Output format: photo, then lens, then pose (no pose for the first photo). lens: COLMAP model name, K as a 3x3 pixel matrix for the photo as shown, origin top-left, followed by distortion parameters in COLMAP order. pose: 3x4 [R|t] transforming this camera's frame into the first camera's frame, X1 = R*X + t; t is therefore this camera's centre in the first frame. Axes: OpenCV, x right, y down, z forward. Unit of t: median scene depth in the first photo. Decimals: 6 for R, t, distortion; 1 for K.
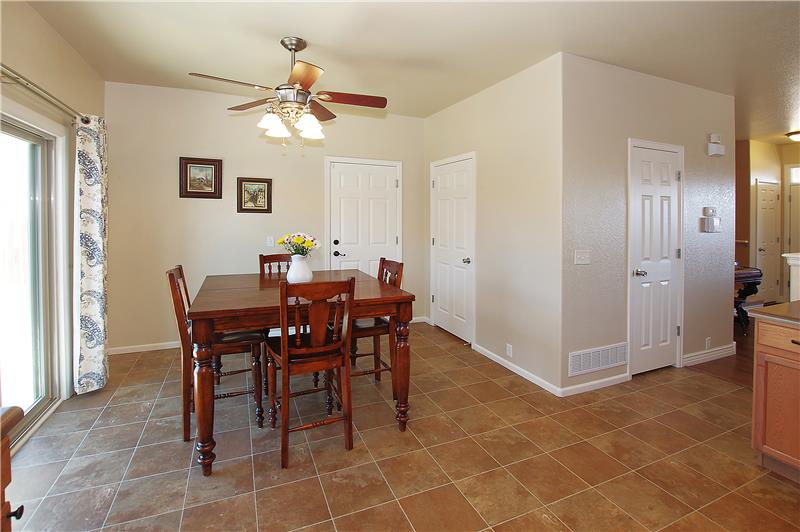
lens RADIAL K [[379.2, 0, 400.0], [0, 379.2, 266.0], [0, 0, 1]] dist [-0.035306, -0.000171]
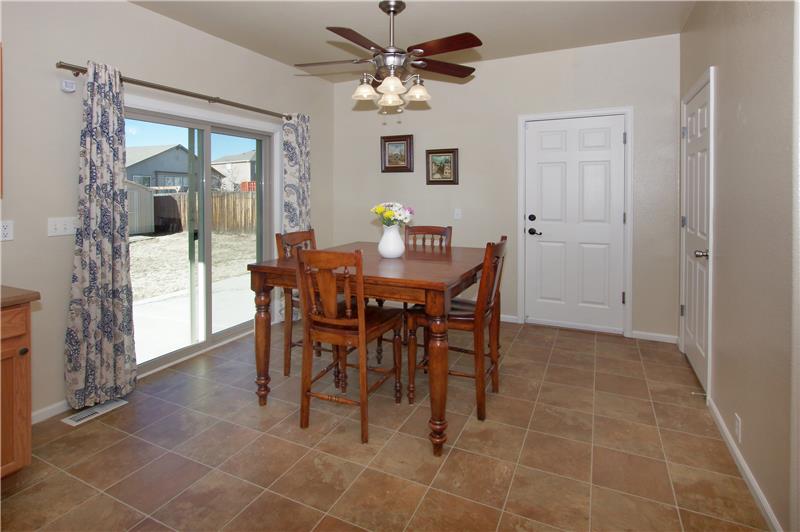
lens RADIAL K [[404.3, 0, 400.5], [0, 404.3, 236.1], [0, 0, 1]] dist [-0.015453, -0.000229]
pose [[0.654573, 0.063167, -0.753355, 0.383766], [-0.081308, 0.996605, 0.012916, -0.013247], [0.751614, 0.052800, 0.657487, 0.256092]]
